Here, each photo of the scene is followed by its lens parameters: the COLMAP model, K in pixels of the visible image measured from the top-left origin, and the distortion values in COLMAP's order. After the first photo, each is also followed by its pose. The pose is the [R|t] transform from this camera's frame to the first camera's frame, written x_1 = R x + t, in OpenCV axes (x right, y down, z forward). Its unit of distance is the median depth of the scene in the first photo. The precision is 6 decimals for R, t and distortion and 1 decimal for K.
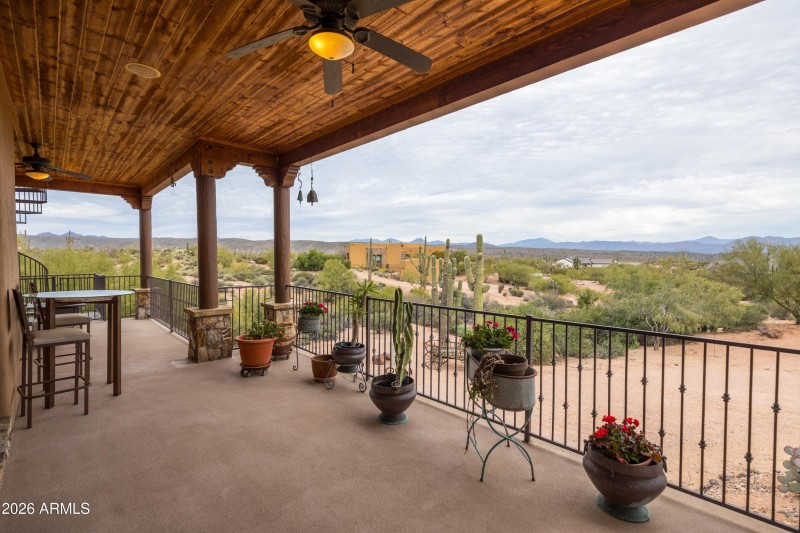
lens RADIAL K [[372.9, 0, 392.3], [0, 372.9, 264.0], [0, 0, 1]] dist [-0.011582, 0.001450]
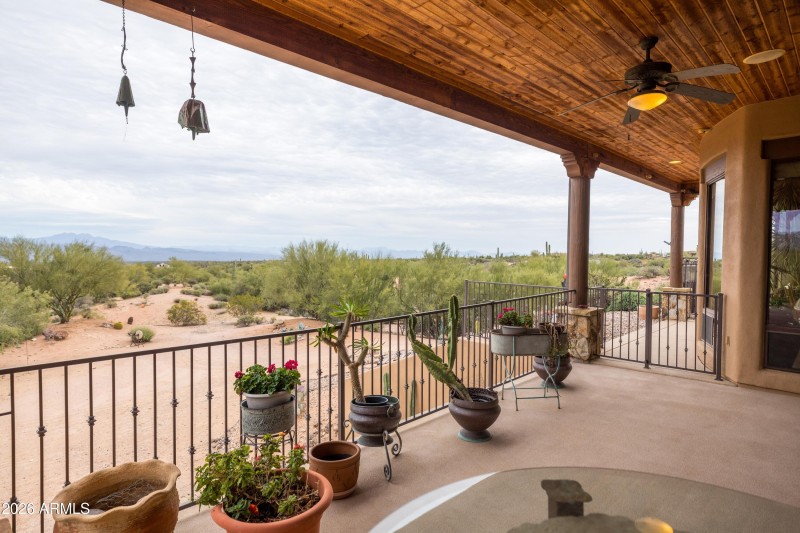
lens RADIAL K [[435.7, 0, 399.4], [0, 435.7, 265.3], [0, 0, 1]] dist [-0.004602, -0.000126]
pose [[-0.034697, -0.027776, 0.999012, -0.763020], [0.025188, 0.999272, 0.028658, -0.030839], [-0.999080, 0.026157, -0.033973, 0.874857]]
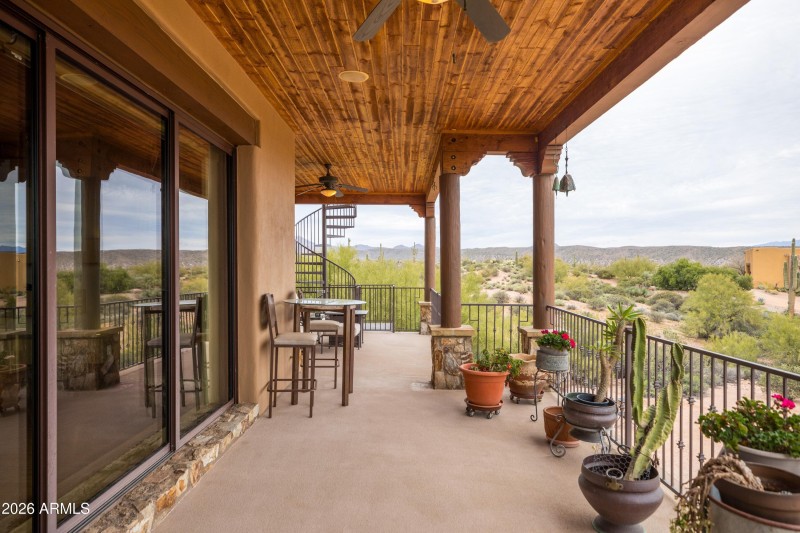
lens RADIAL K [[484.7, 0, 399.3], [0, 484.7, 264.2], [0, 0, 1]] dist [0.004668, -0.001405]
pose [[0.731467, -0.002599, -0.681871, 0.204635], [-0.017968, 0.999572, -0.023085, 0.001626], [0.681640, 0.029138, 0.731108, 0.110335]]
